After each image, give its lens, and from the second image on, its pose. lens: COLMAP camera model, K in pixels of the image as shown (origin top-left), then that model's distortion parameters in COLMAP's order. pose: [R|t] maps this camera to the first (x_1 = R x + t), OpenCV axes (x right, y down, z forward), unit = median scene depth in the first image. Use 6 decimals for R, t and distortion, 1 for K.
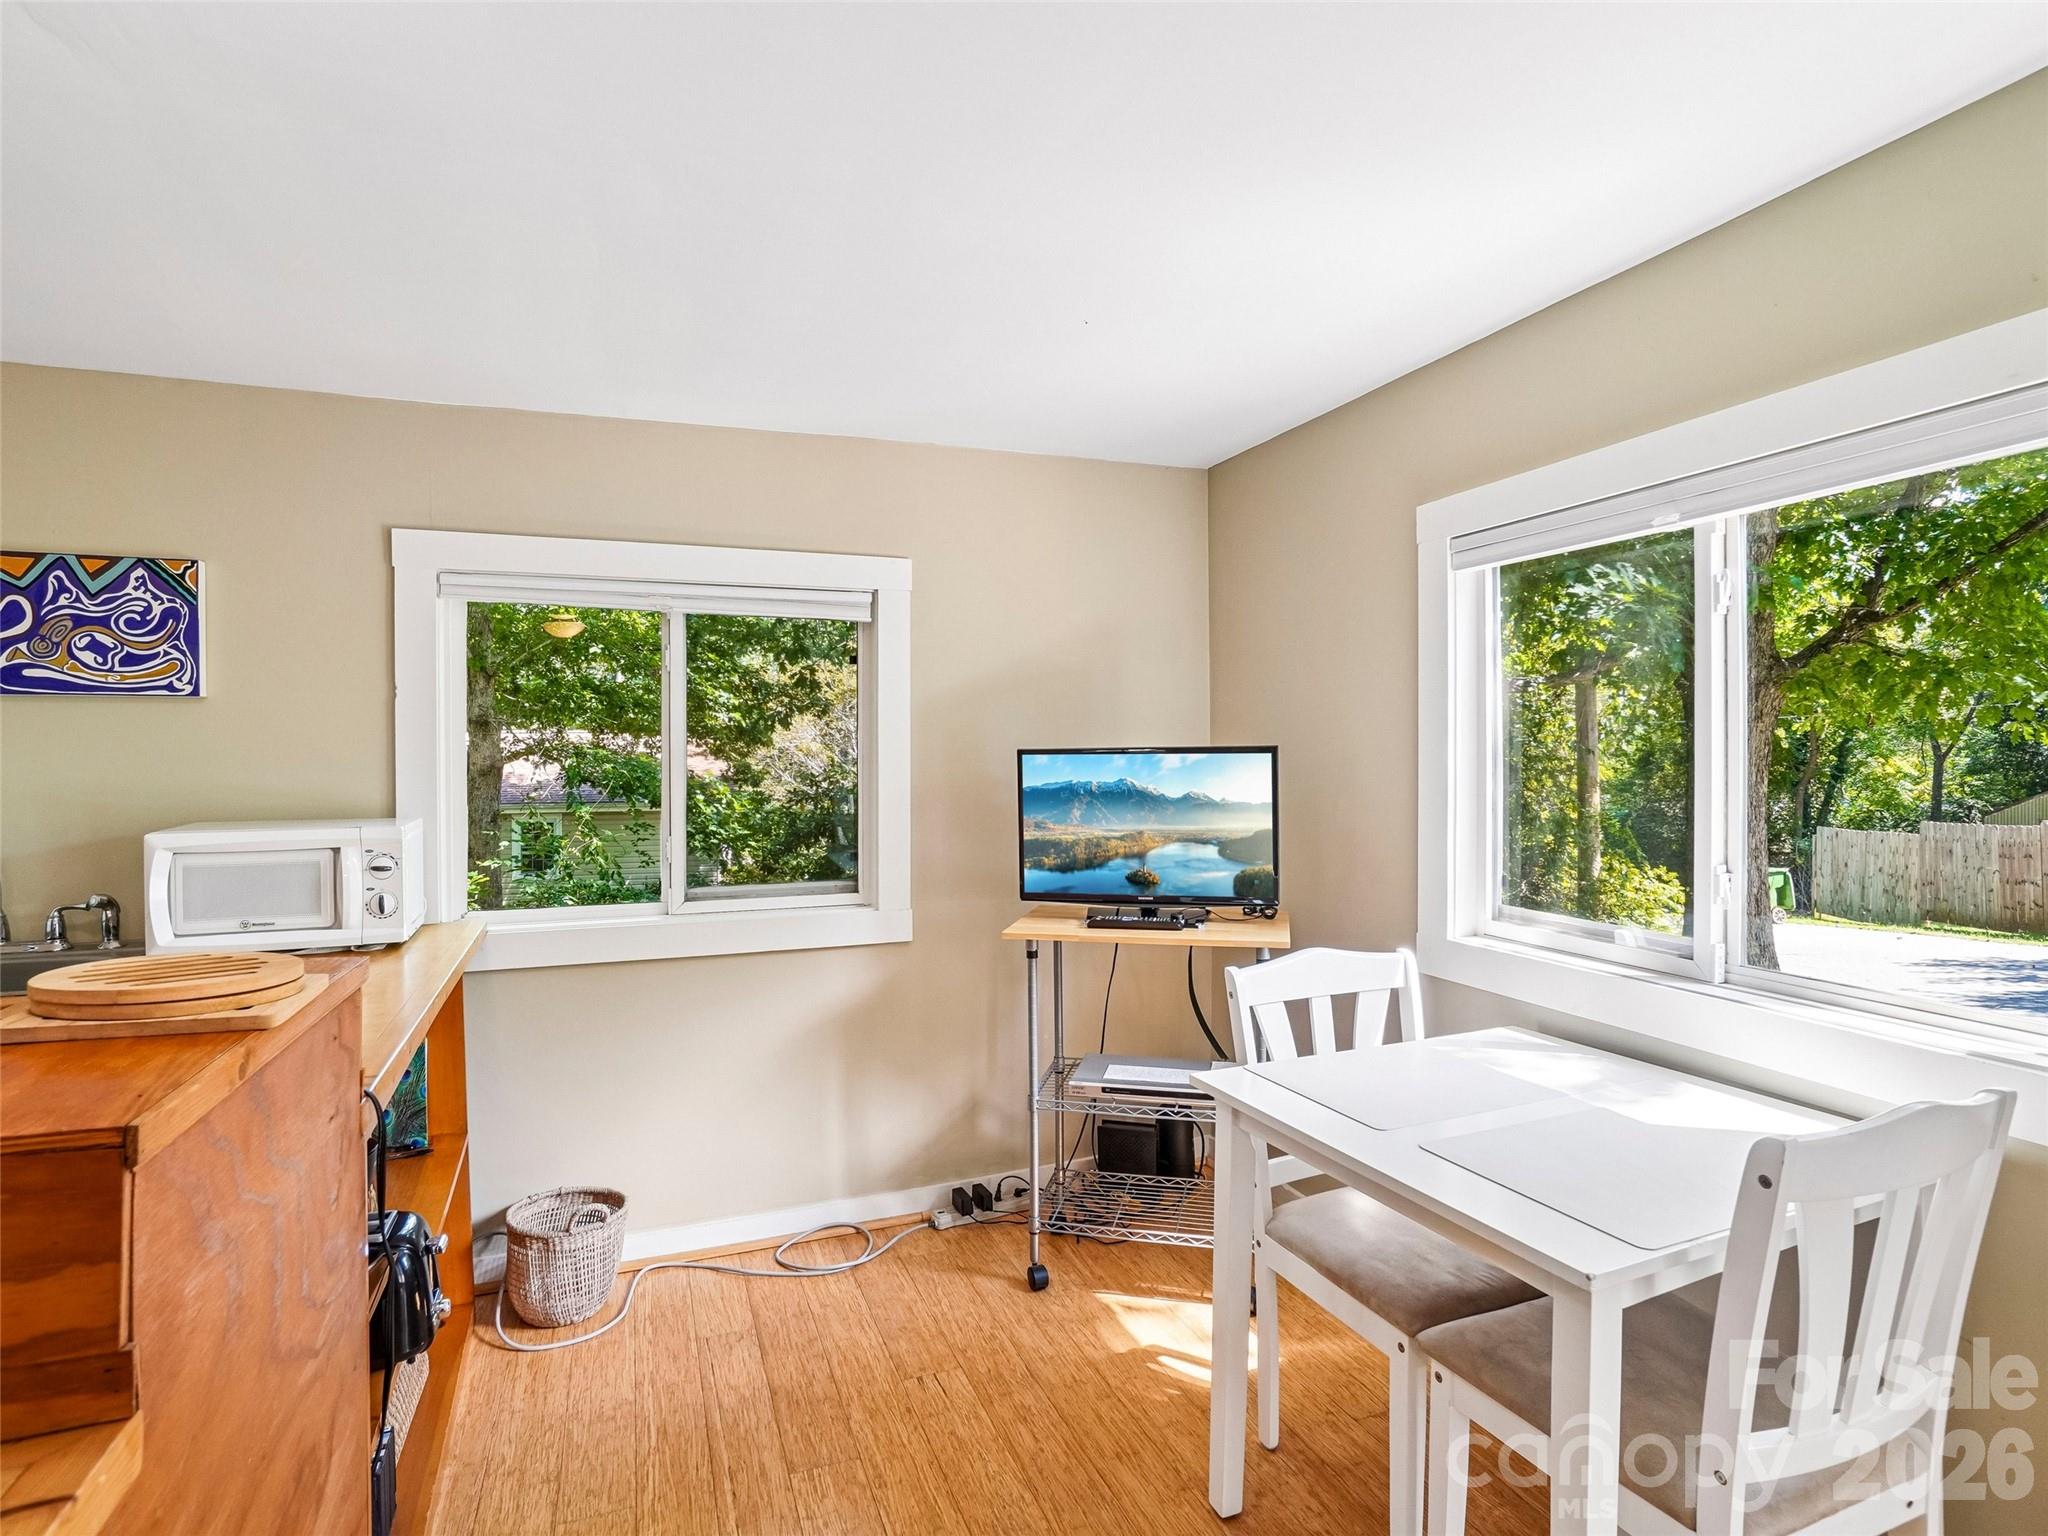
lens RADIAL K [[1034.4, 0, 1020.6], [0, 1034.4, 755.9], [0, 0, 1]] dist [-0.044364, 0.008500]
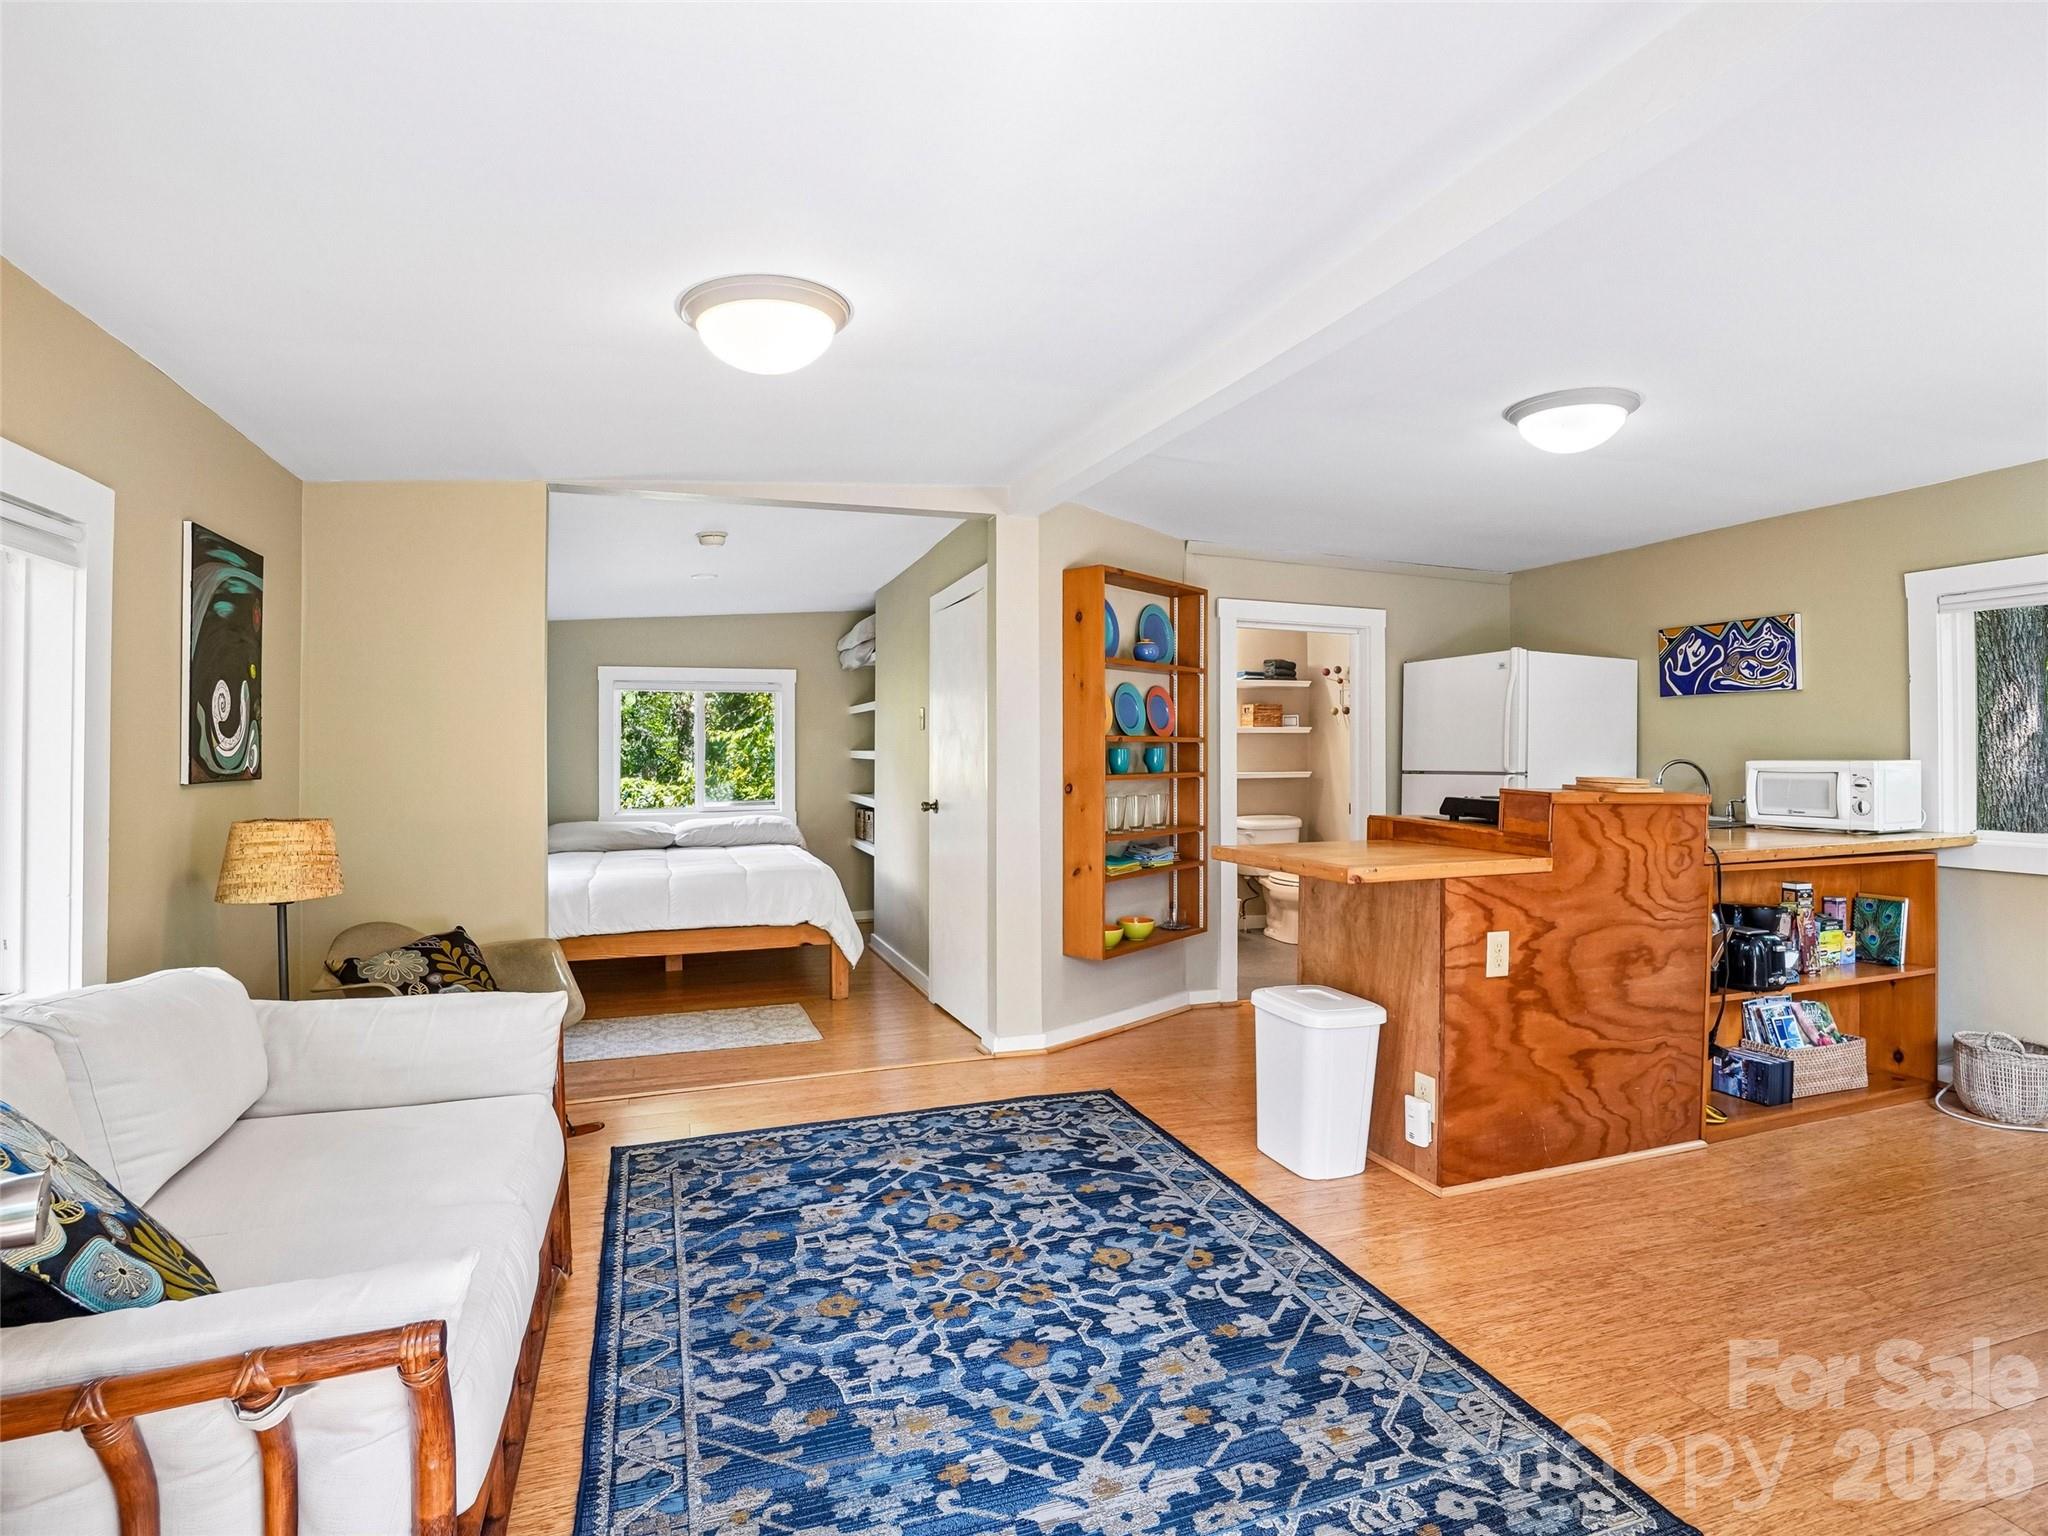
lens RADIAL K [[1034.4, 0, 1023.3], [0, 1034.4, 748.8], [0, 0, 1]] dist [-0.044364, 0.008500]
pose [[-0.020997, 0.003923, -0.999772, 1.040849], [0.004694, 0.999982, 0.003826, 0.034218], [0.999769, -0.004613, -0.021015, -0.350736]]
